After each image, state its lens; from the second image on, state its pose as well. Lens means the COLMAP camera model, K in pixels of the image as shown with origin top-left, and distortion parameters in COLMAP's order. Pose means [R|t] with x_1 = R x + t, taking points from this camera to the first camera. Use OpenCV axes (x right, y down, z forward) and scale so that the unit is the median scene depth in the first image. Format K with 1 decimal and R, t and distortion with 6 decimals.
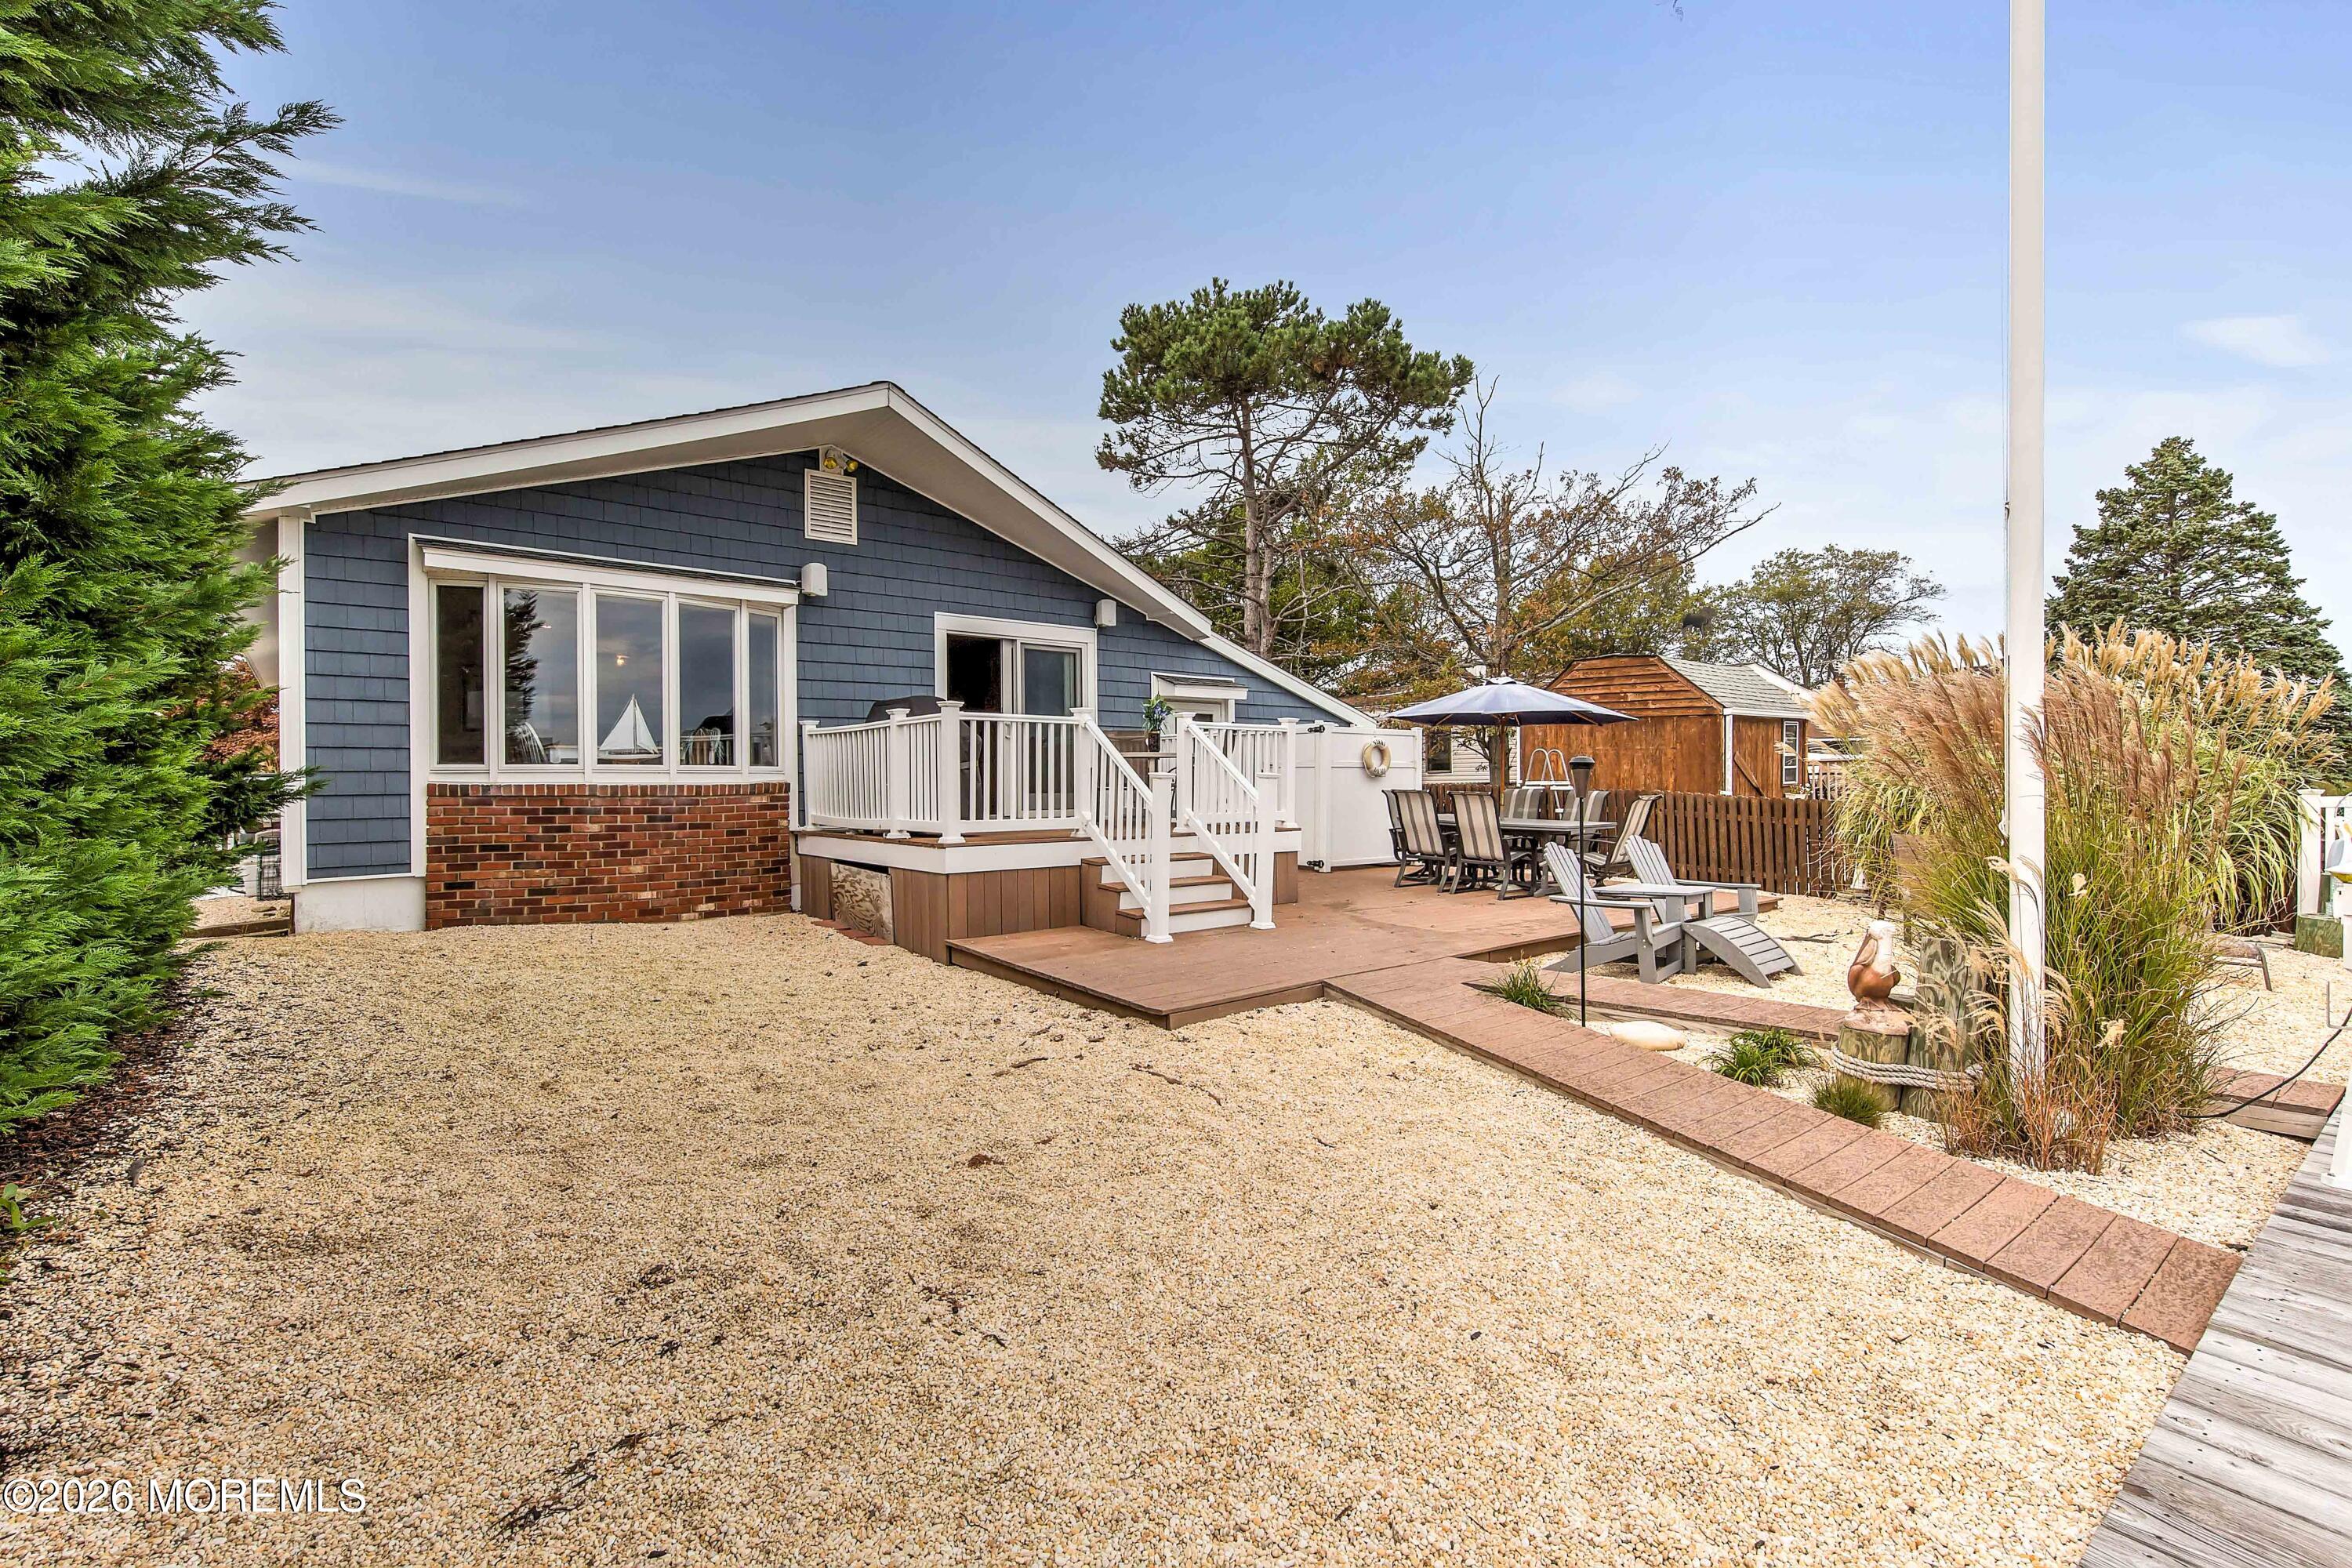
lens RADIAL K [[1073.3, 0, 1186.8], [0, 1073.3, 778.4], [0, 0, 1]] dist [0.010634, 0.000672]
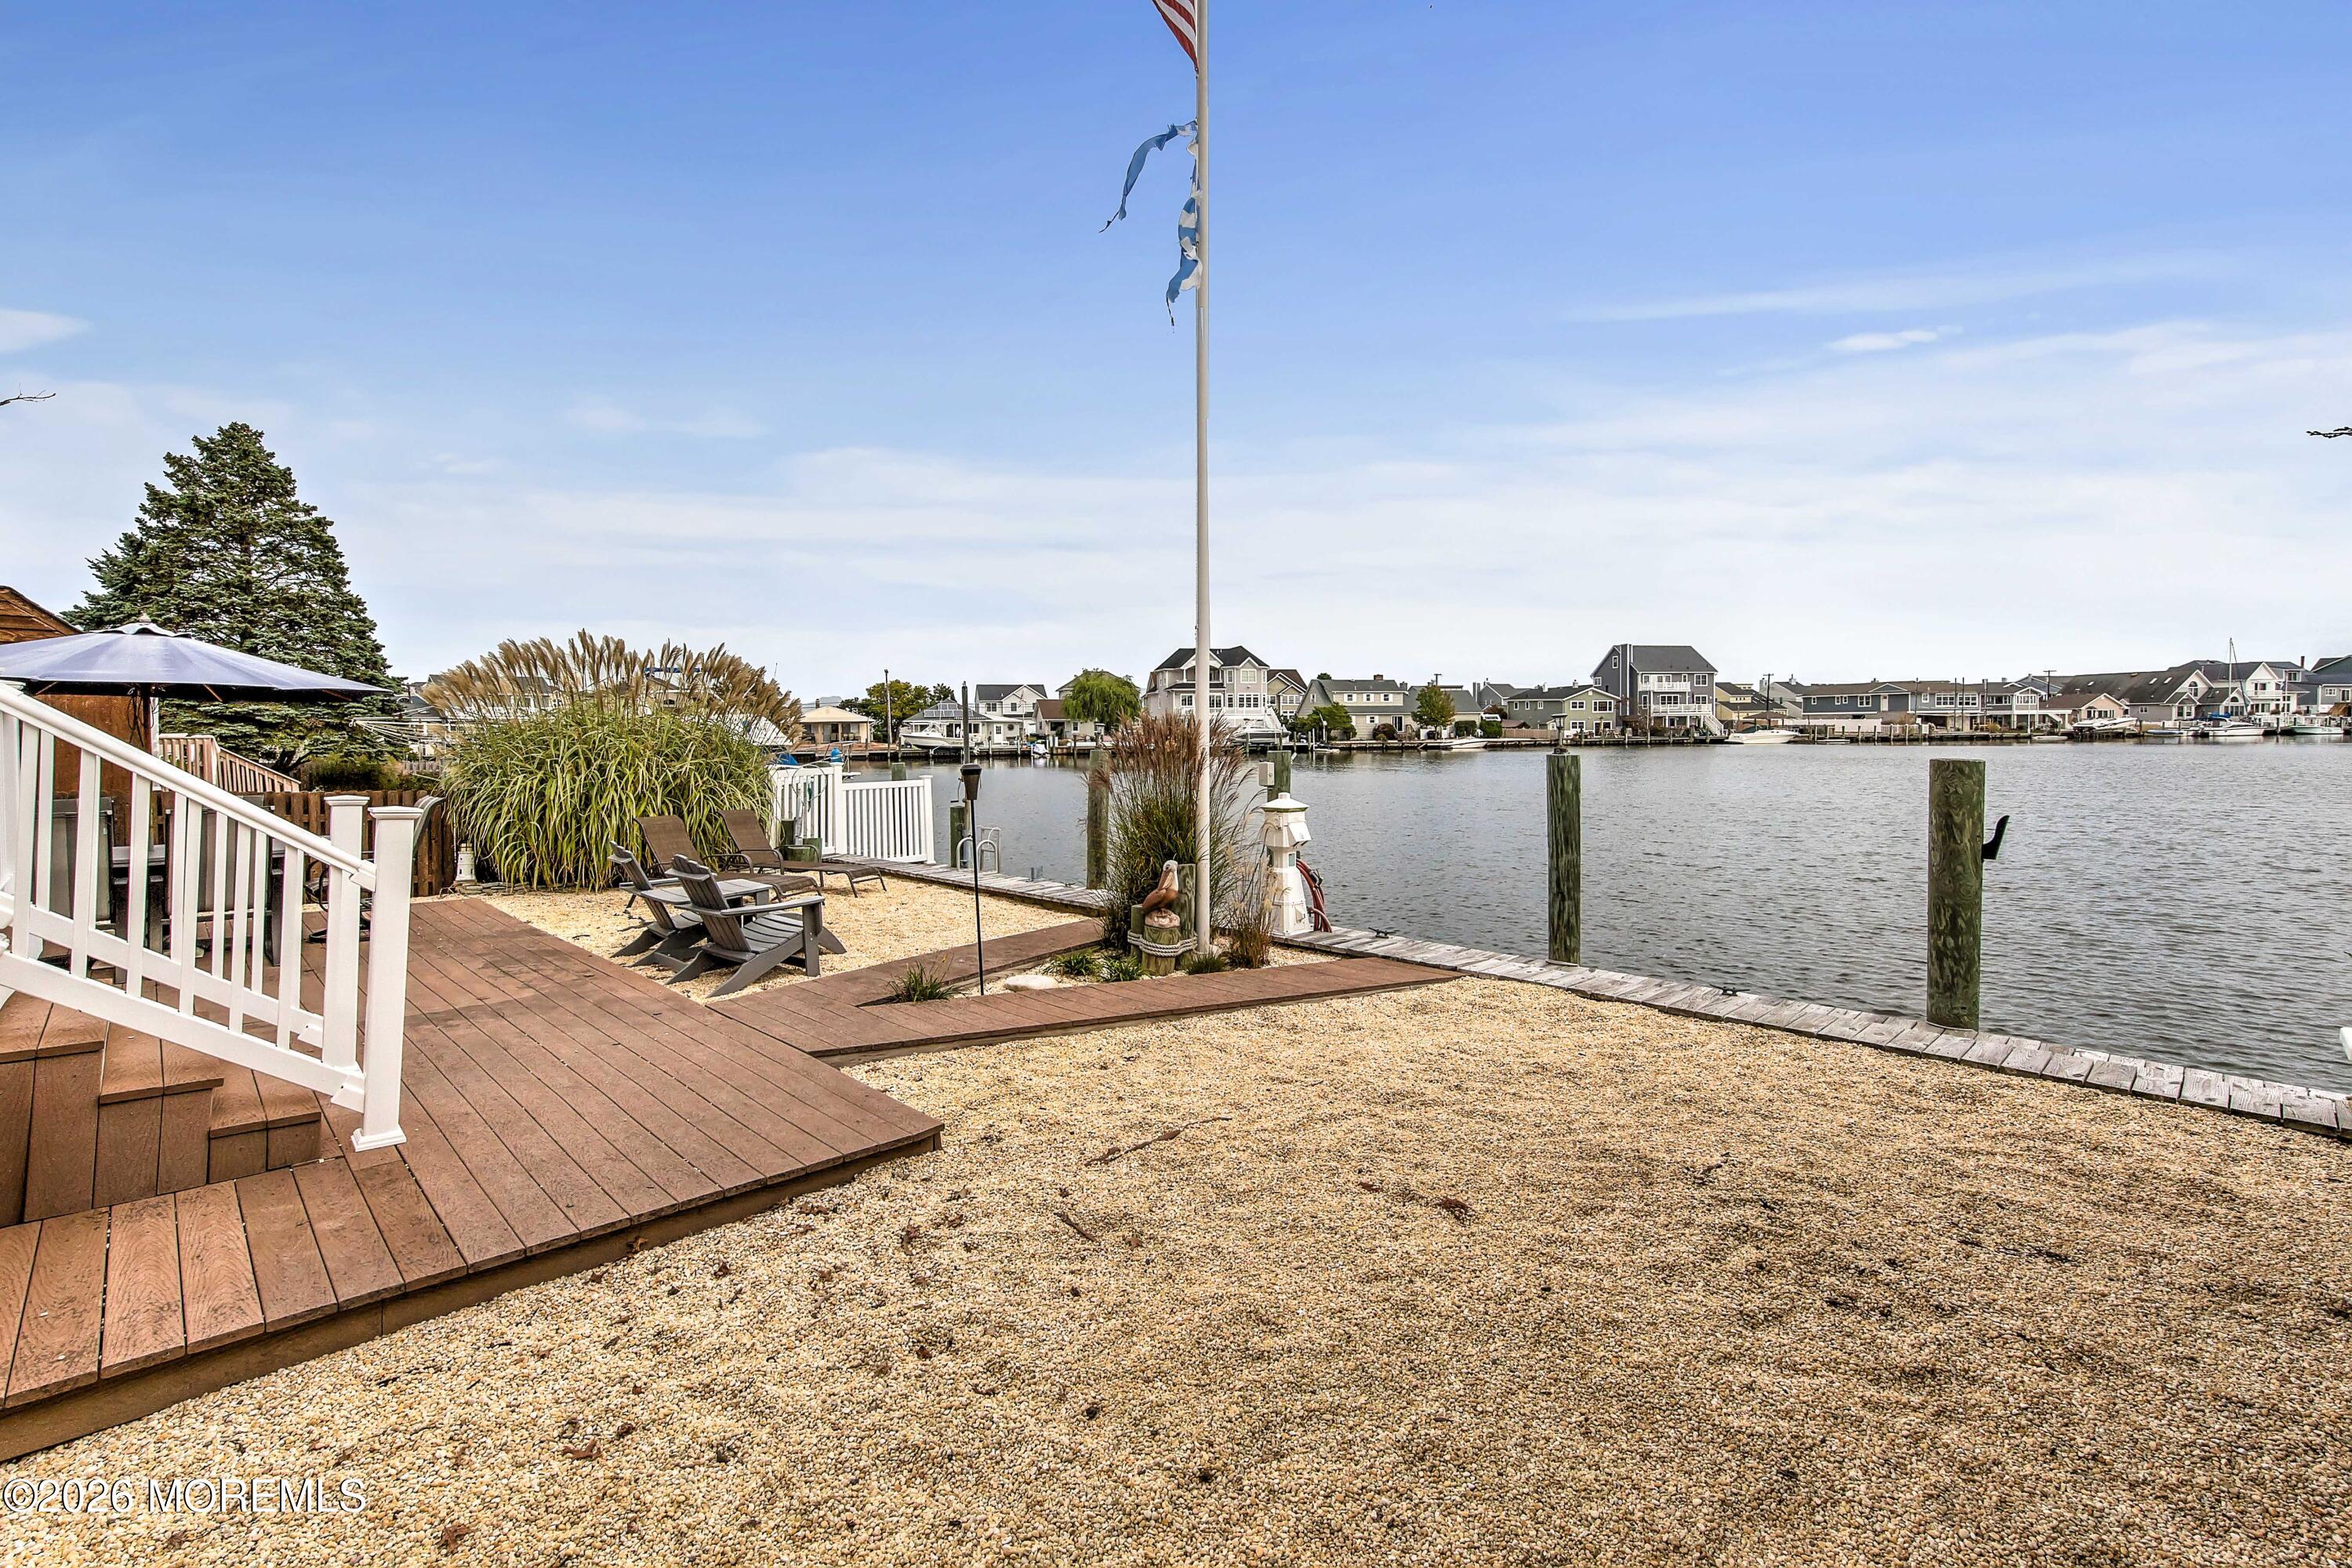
lens RADIAL K [[1005.9, 0, 1150.8], [0, 1005.9, 778.3], [0, 0, 1]] dist [0.013235, -0.003713]
pose [[-0.111800, -0.046089, 0.992661, -0.335596], [0.005400, 0.998881, 0.046986, -0.023914], [-0.993716, 0.010614, -0.111426, 0.437588]]
